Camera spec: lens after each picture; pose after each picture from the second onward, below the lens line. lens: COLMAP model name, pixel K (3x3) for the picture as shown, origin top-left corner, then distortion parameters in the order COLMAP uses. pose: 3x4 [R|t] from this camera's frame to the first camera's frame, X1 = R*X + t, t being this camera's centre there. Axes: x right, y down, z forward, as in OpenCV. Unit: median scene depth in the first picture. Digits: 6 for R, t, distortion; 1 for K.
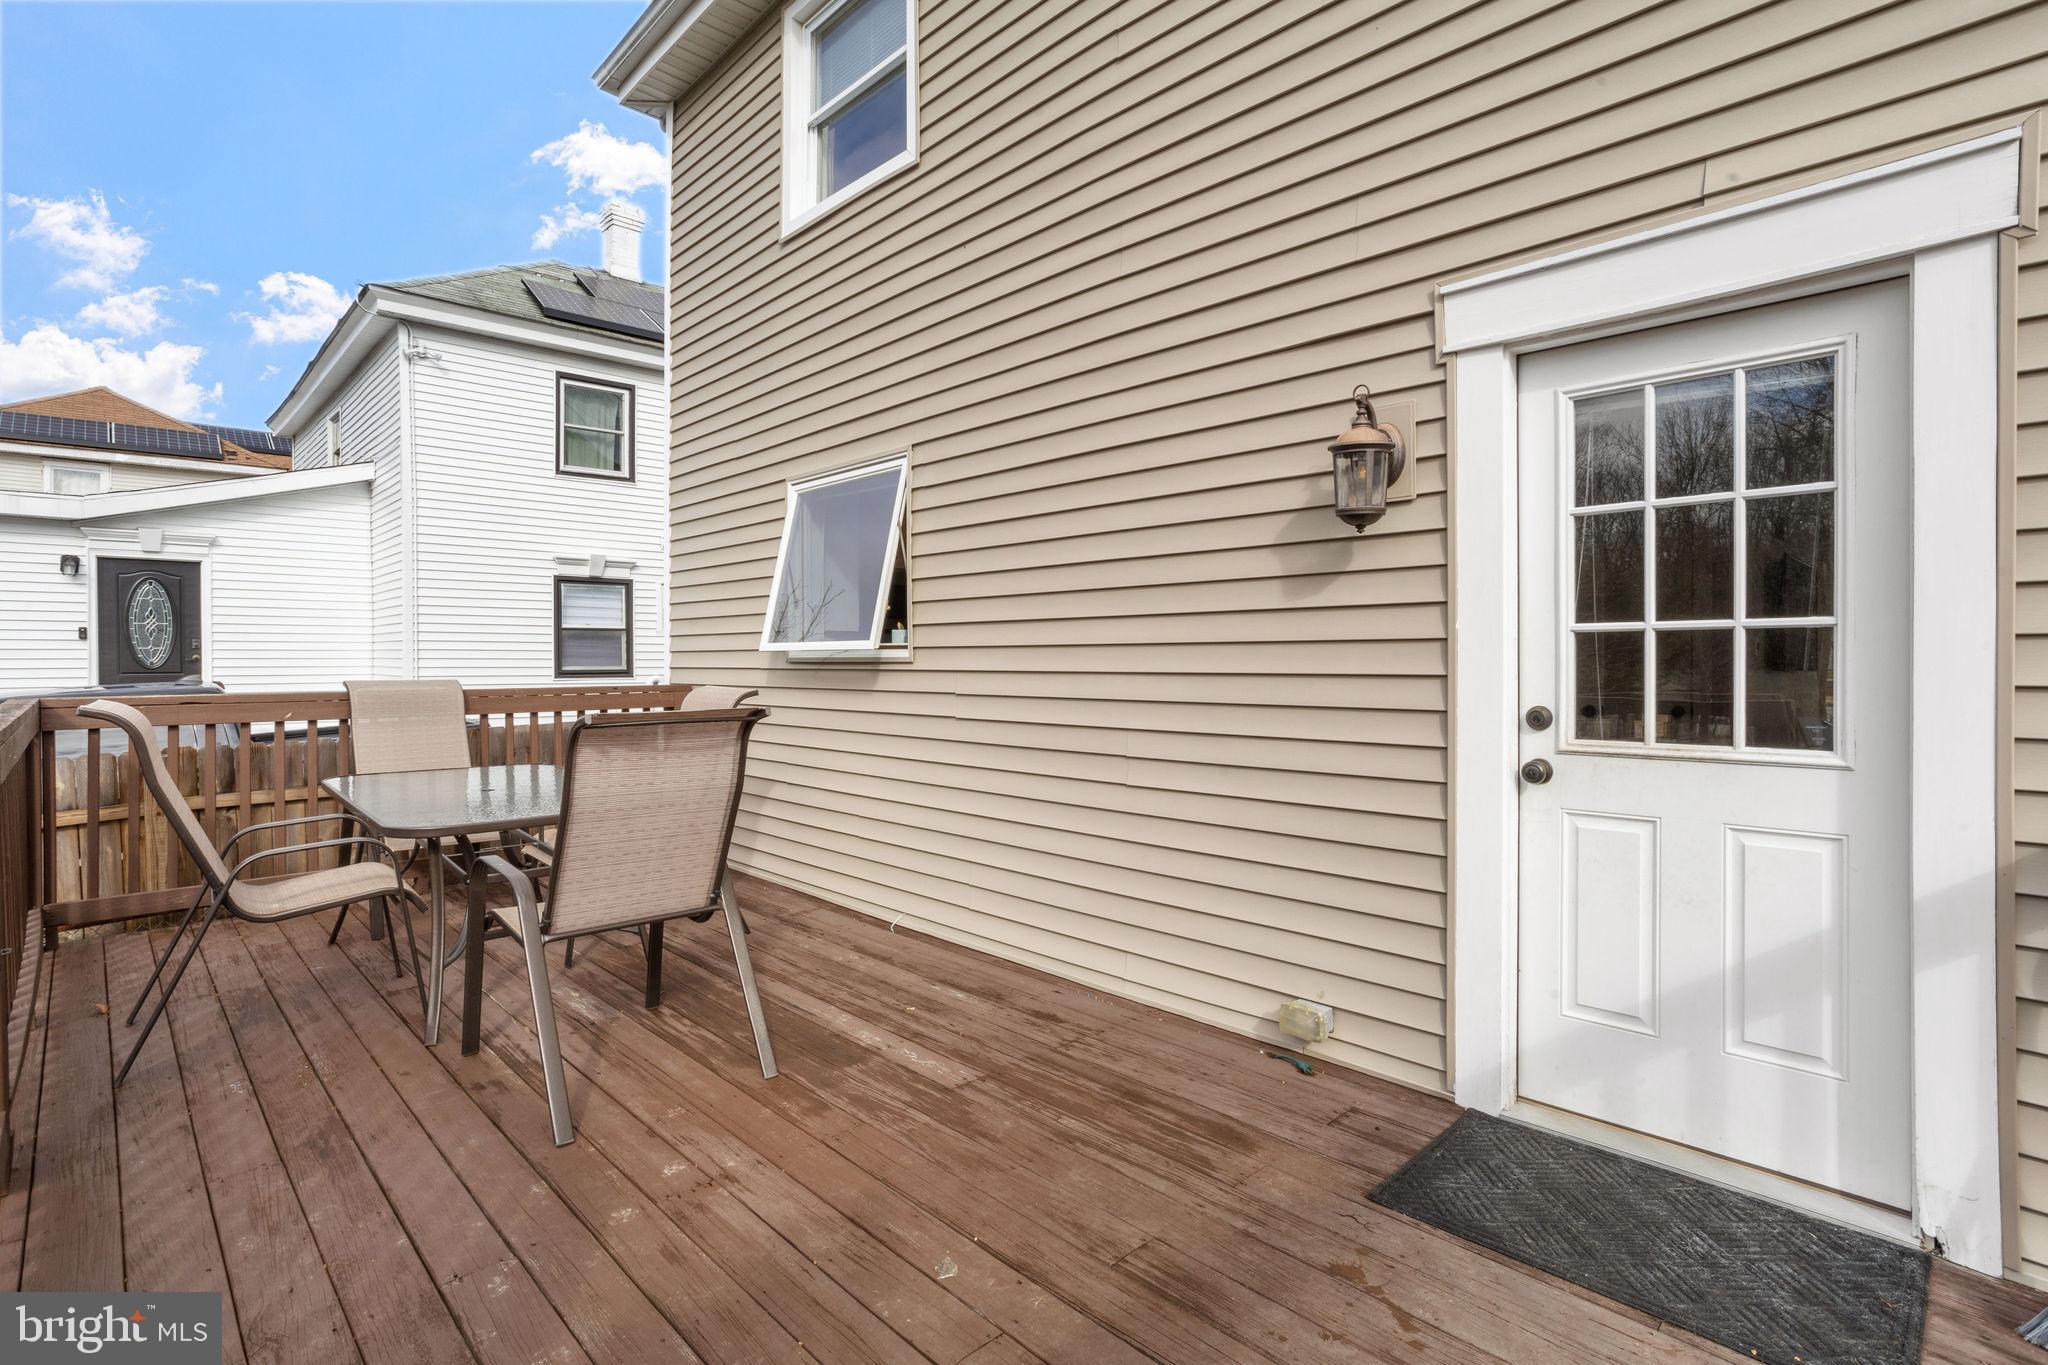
lens RADIAL K [[984.6, 0, 1027.9], [0, 984.6, 674.7], [0, 0, 1]] dist [-0.040661, 0.024301]
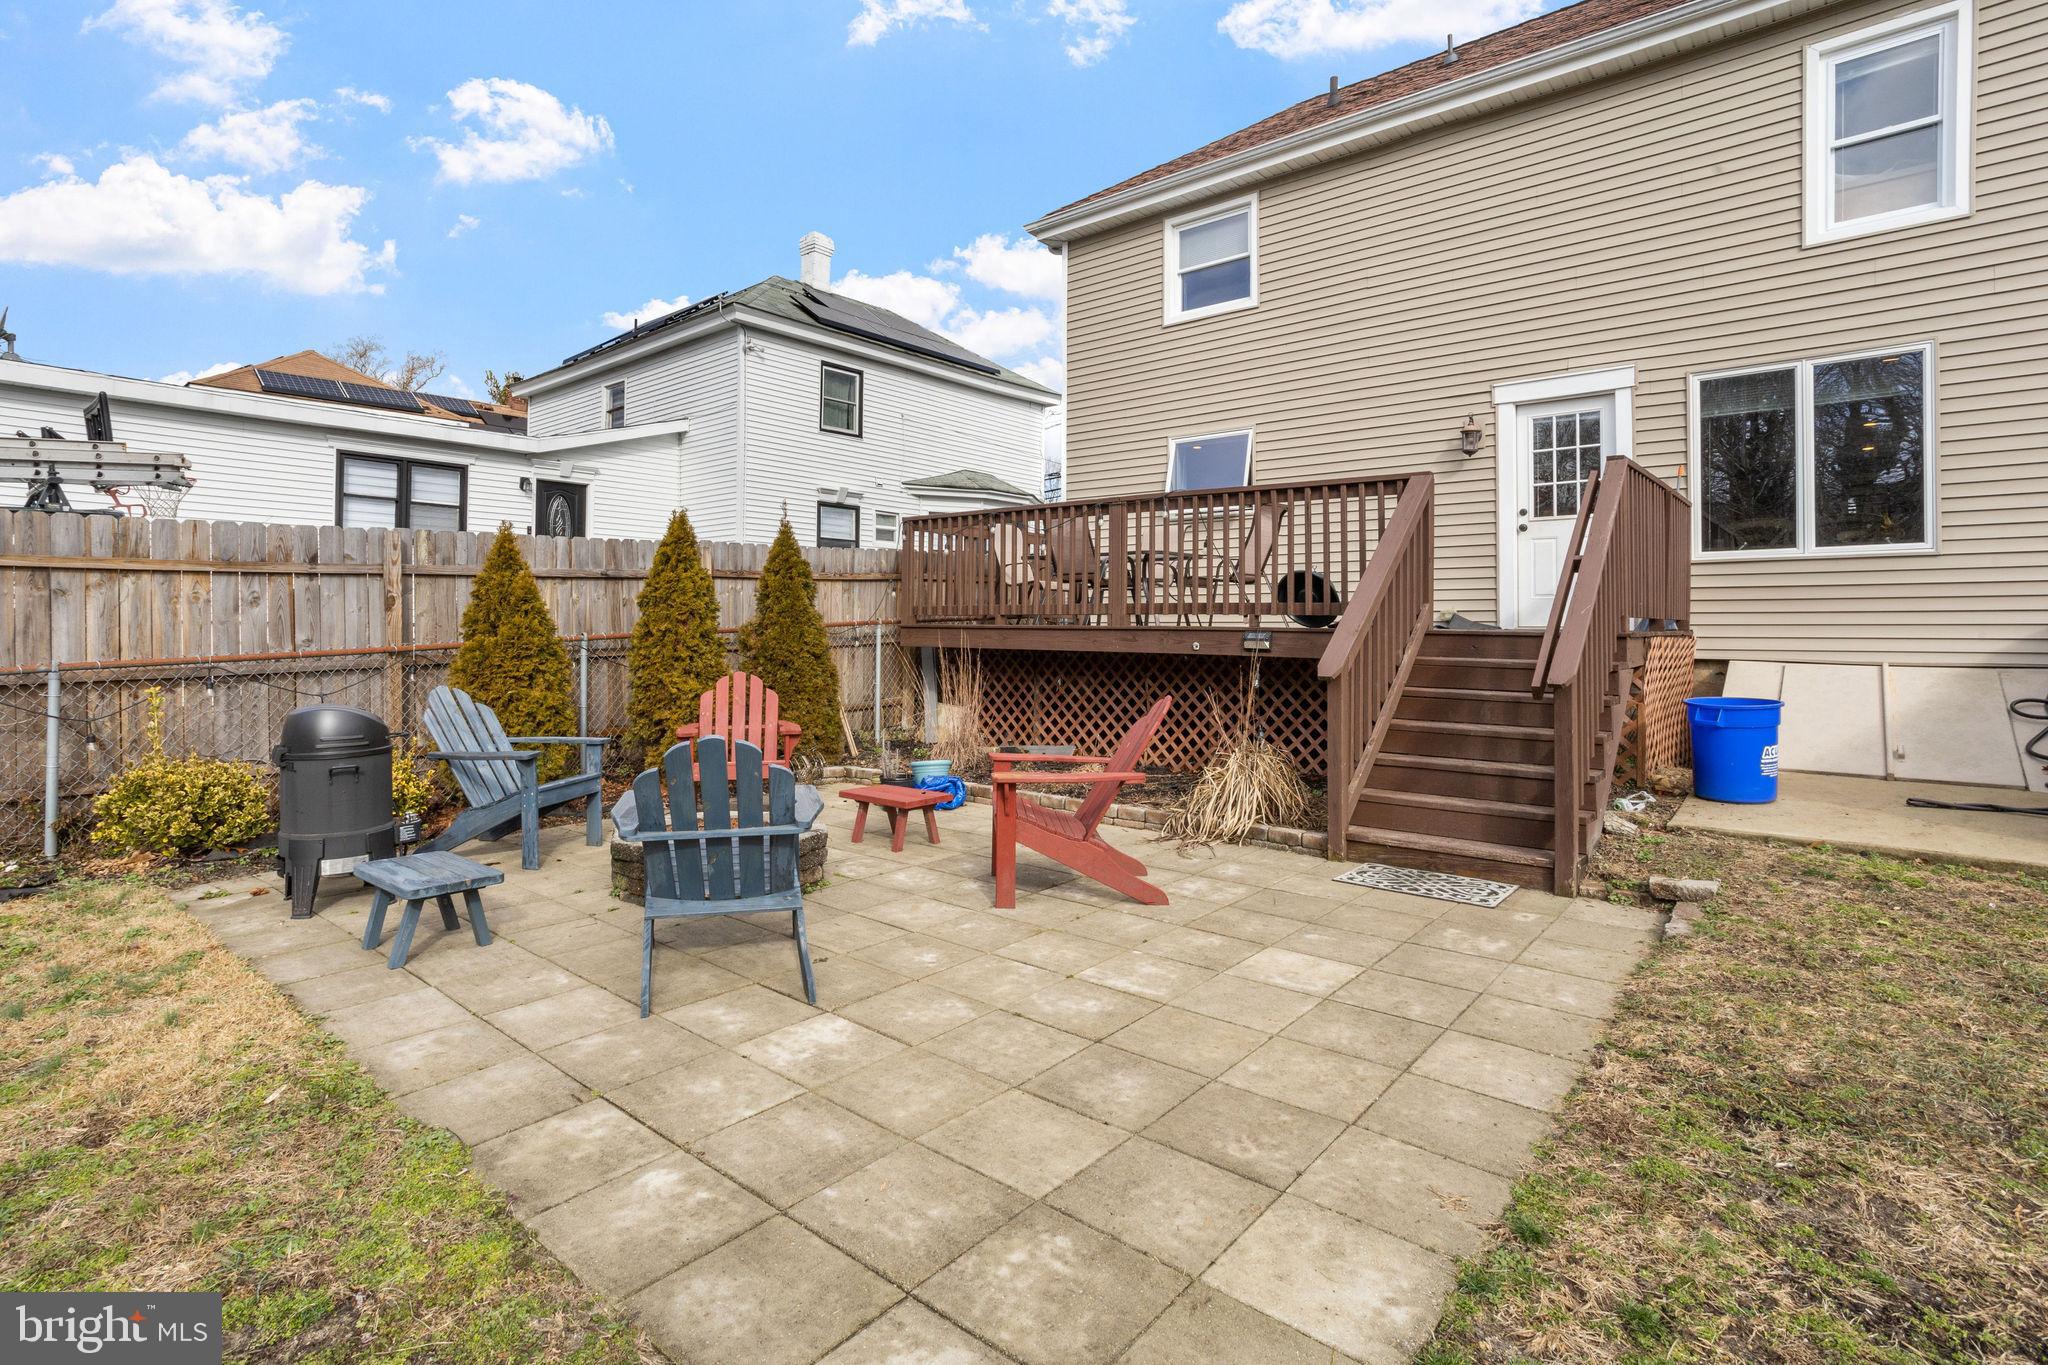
lens RADIAL K [[984.6, 0, 1019.6], [0, 984.6, 614.1], [0, 0, 1]] dist [-0.040661, 0.024301]
pose [[0.994642, 0.006847, 0.103155, -0.934104], [-0.003624, 0.999500, -0.031395, 0.305794], [-0.103319, 0.030853, 0.994170, -1.300261]]
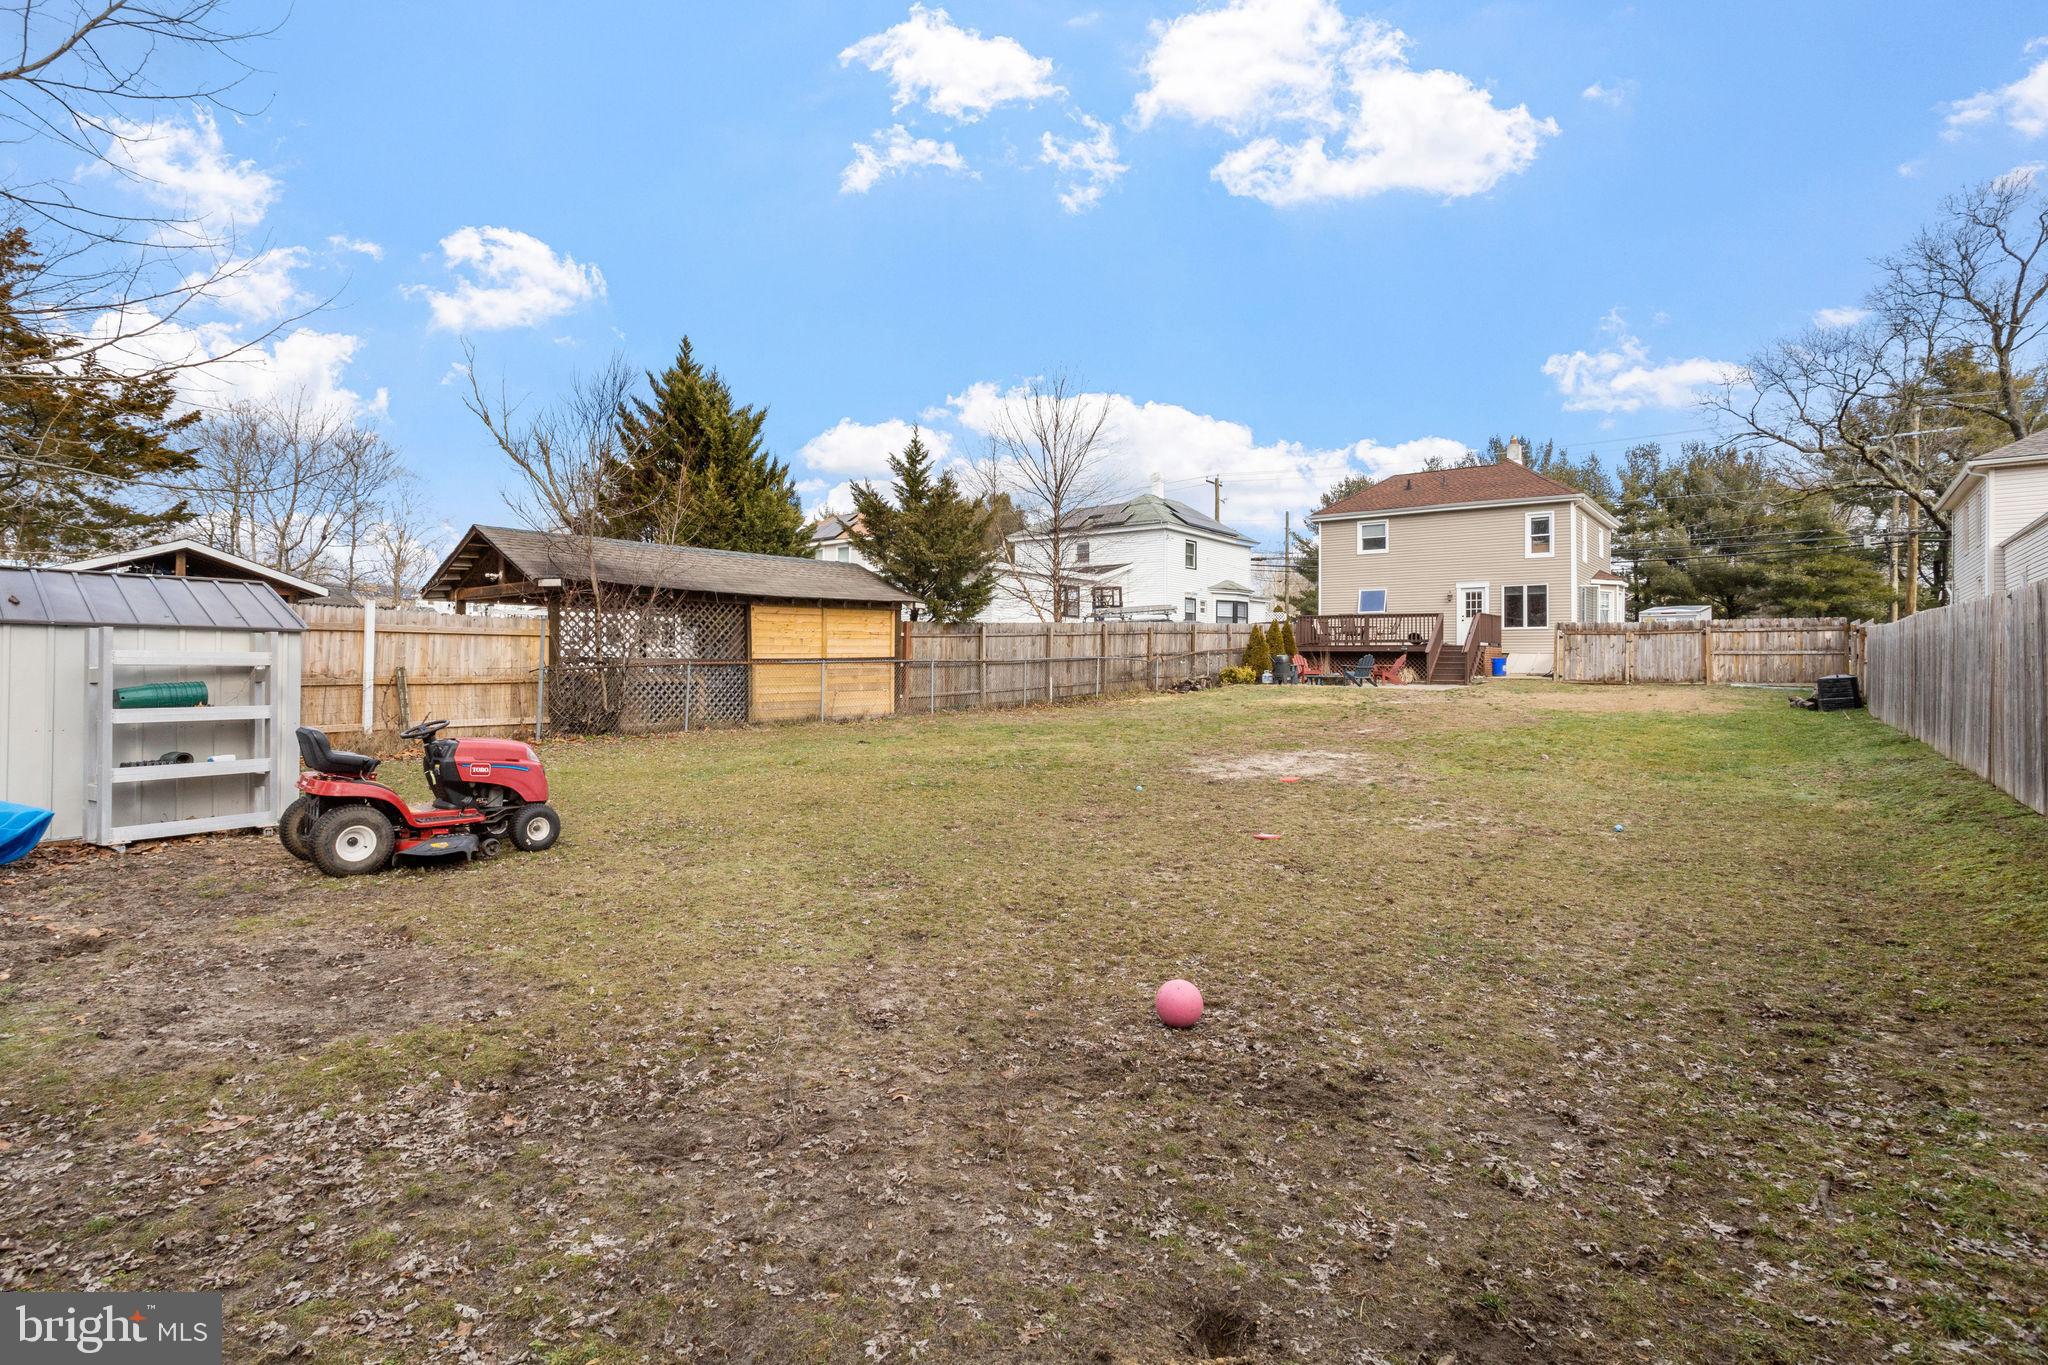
lens RADIAL K [[984.6, 0, 1016.0], [0, 984.6, 679.4], [0, 0, 1]] dist [-0.040661, 0.024301]
pose [[0.988254, 0.001089, 0.152819, -4.545545], [-0.001301, 0.999998, 0.001288, 0.542530], [-0.152817, -0.001471, 0.988253, -6.786229]]
